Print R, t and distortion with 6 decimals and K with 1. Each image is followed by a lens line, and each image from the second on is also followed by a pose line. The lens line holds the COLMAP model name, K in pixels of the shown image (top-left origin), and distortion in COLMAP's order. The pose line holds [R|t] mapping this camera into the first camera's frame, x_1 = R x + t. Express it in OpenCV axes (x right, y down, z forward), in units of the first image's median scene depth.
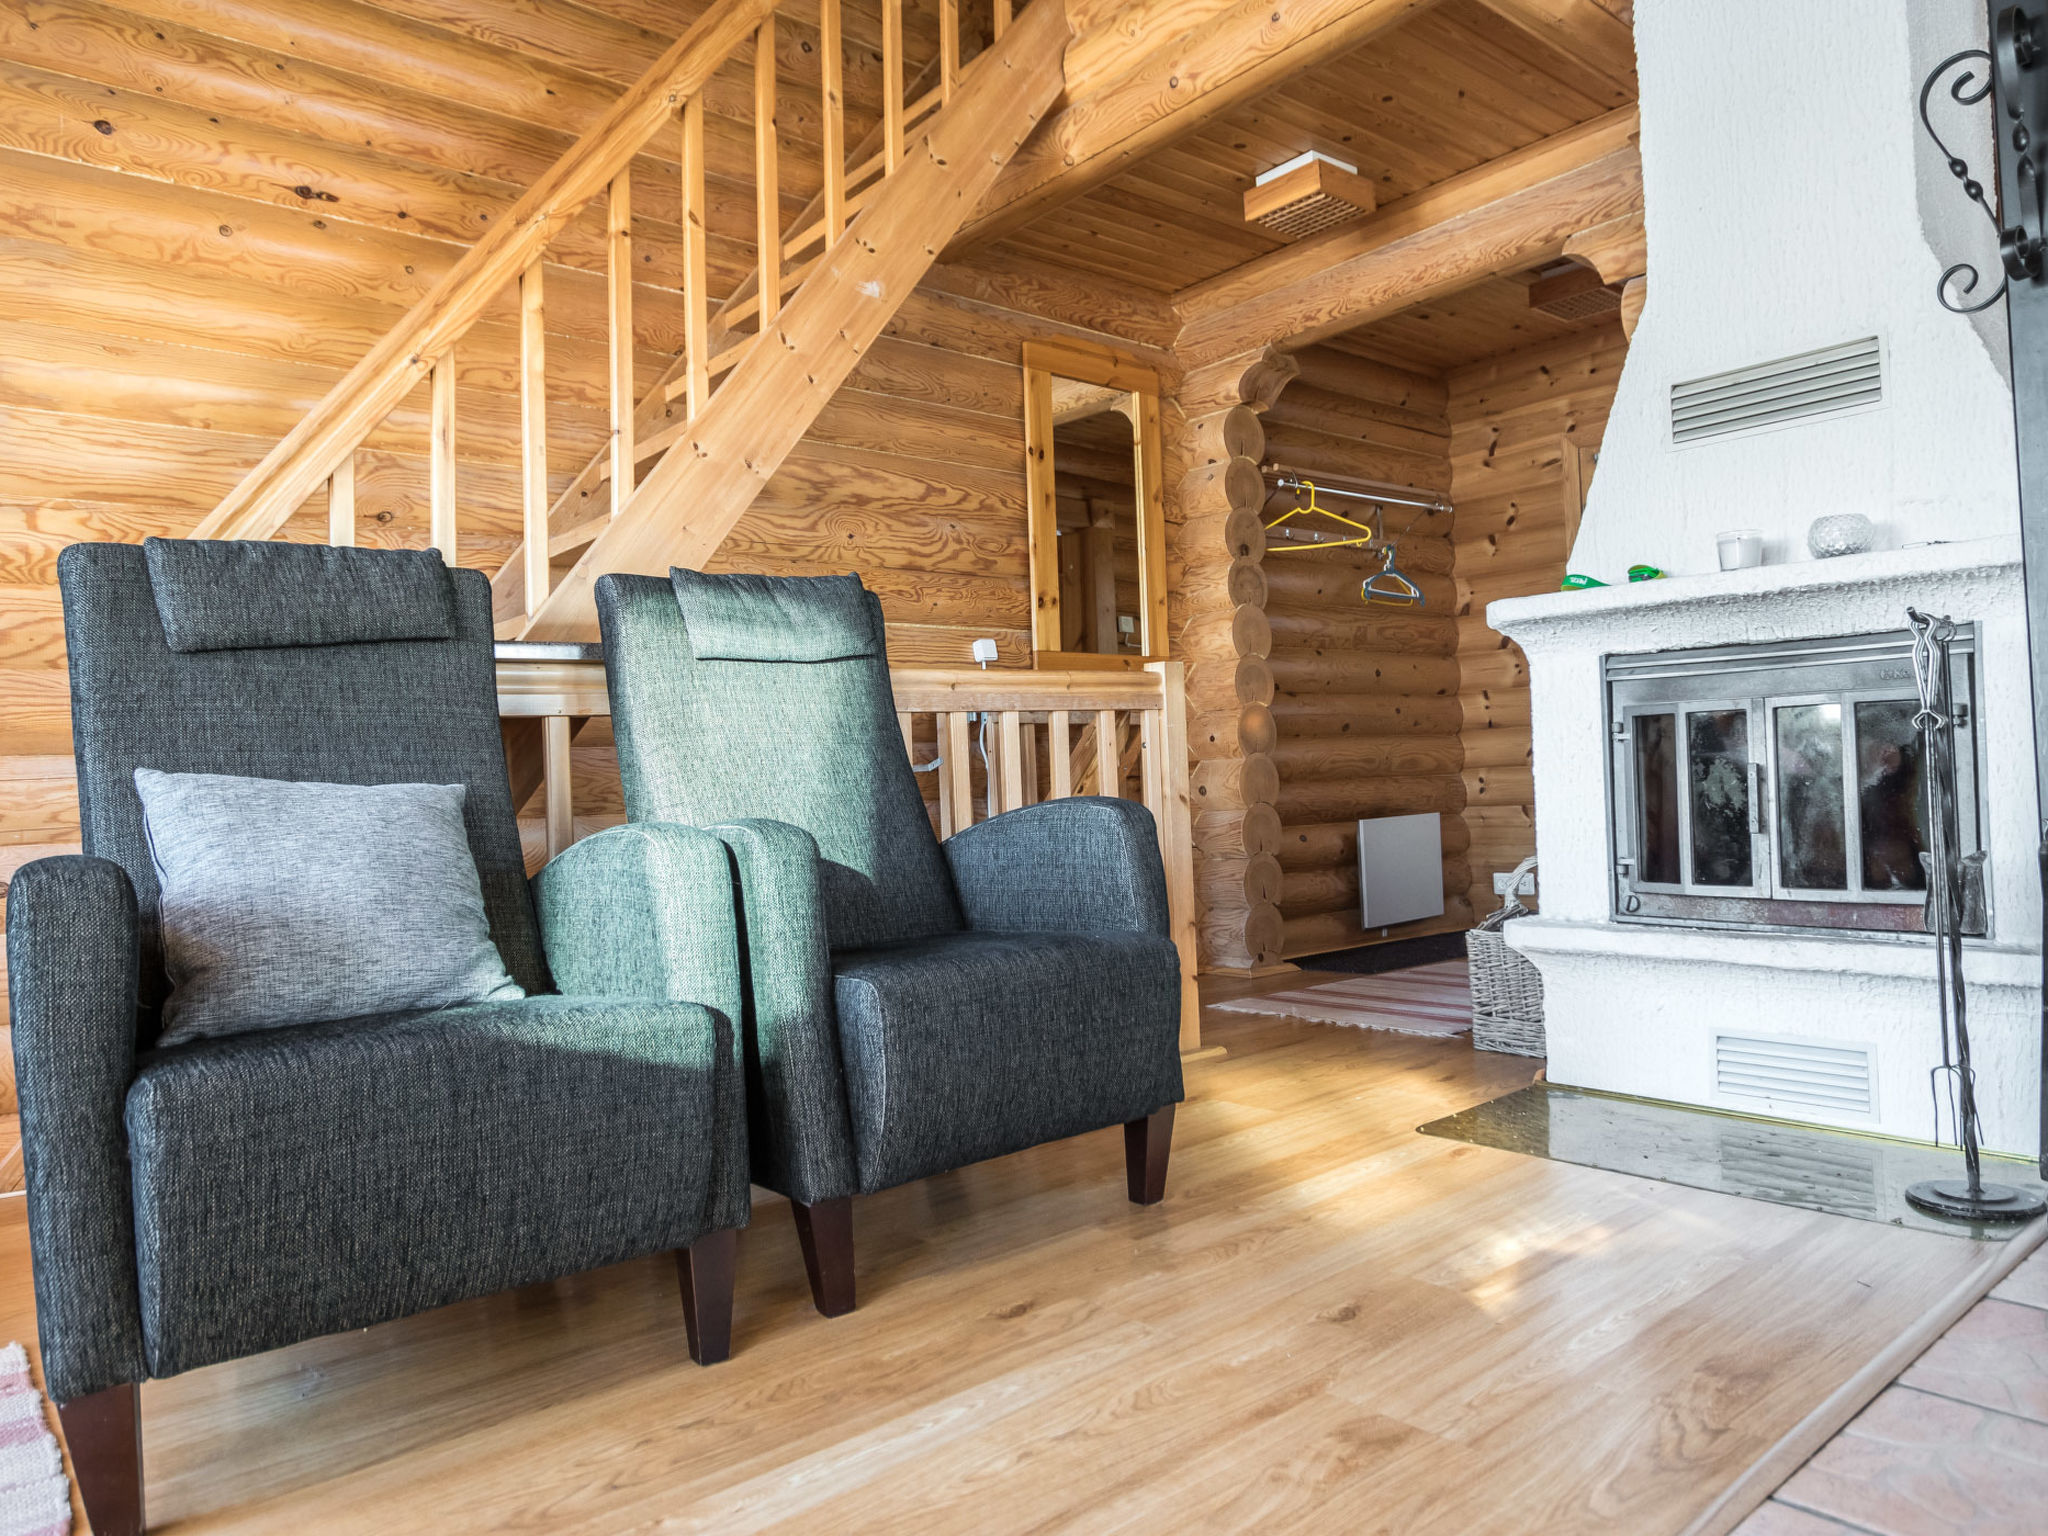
lens RADIAL K [[1372.2, 0, 1025.4], [0, 1372.2, 772.4], [0, 0, 1]] dist [-0.031204, 0.031786]
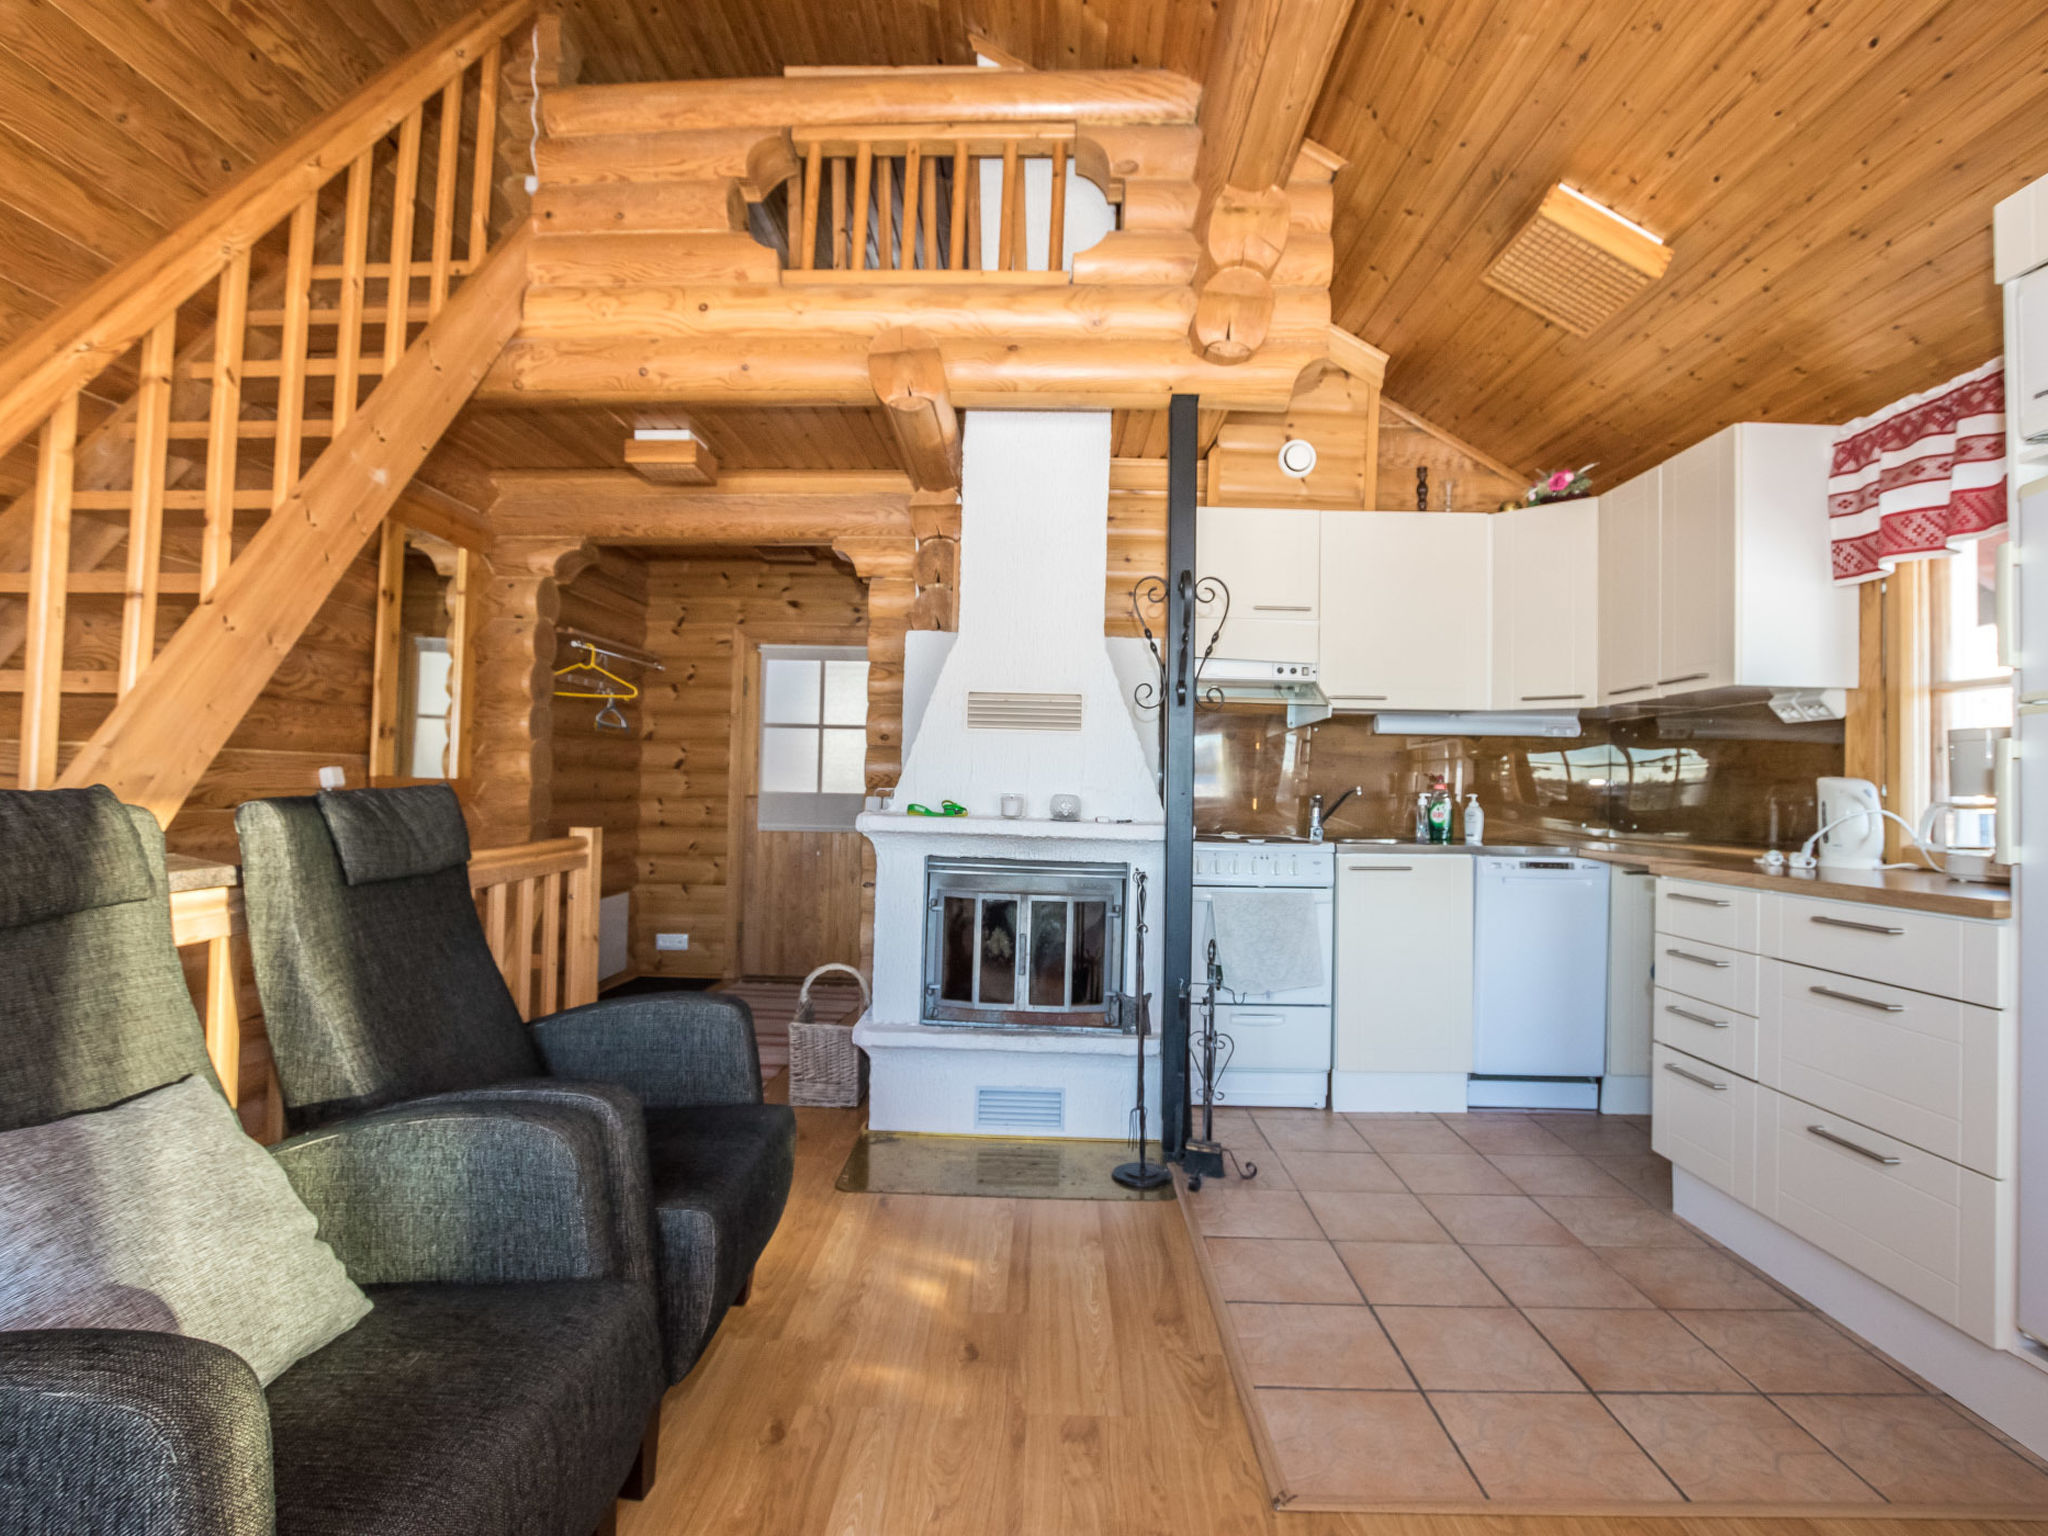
lens RADIAL K [[1045.0, 0, 1024.0], [0, 1045.0, 768.0], [0, 0, 1]] dist [-0.028790, -0.000664]
pose [[0.660713, 0.070085, 0.747359, -0.346719], [-0.058128, 0.997419, -0.042145, -0.118831], [-0.748384, -0.015597, 0.663082, 0.092865]]
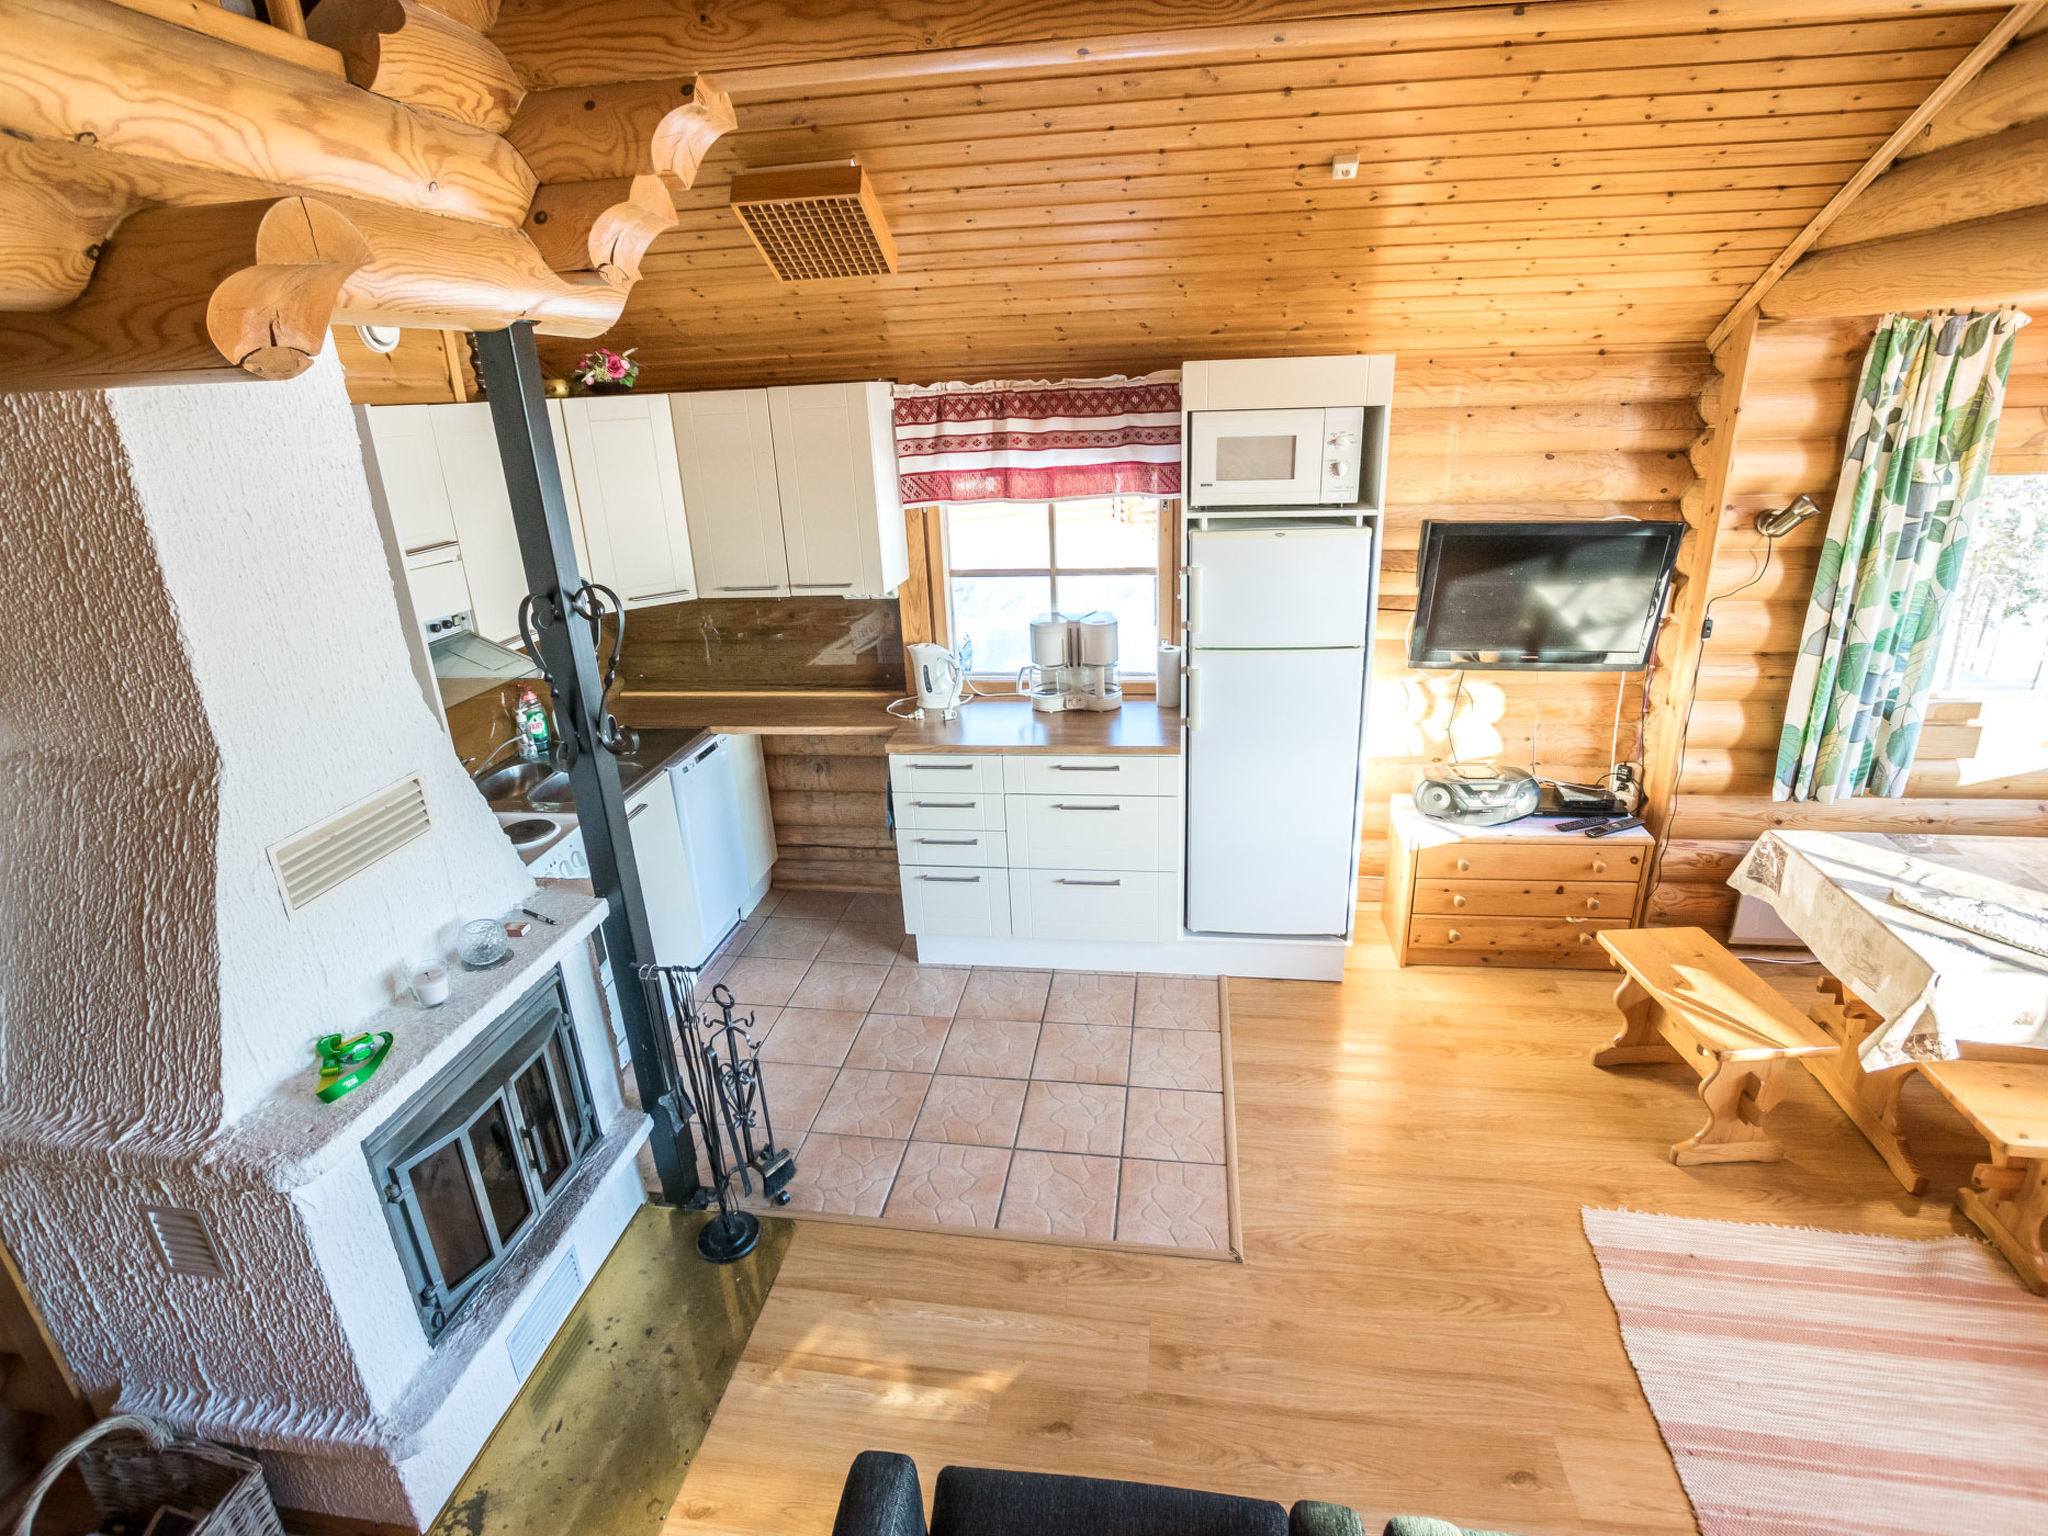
lens RADIAL K [[1002.6, 0, 1022.0], [0, 1002.6, 764.0], [0, 0, 1]] dist [-0.042365, 0.006468]
pose [[-0.654319, -0.201375, 0.728913, -0.254562], [0.060995, 0.946698, 0.316295, -0.426854], [-0.753754, 0.251418, -0.607160, 0.833252]]
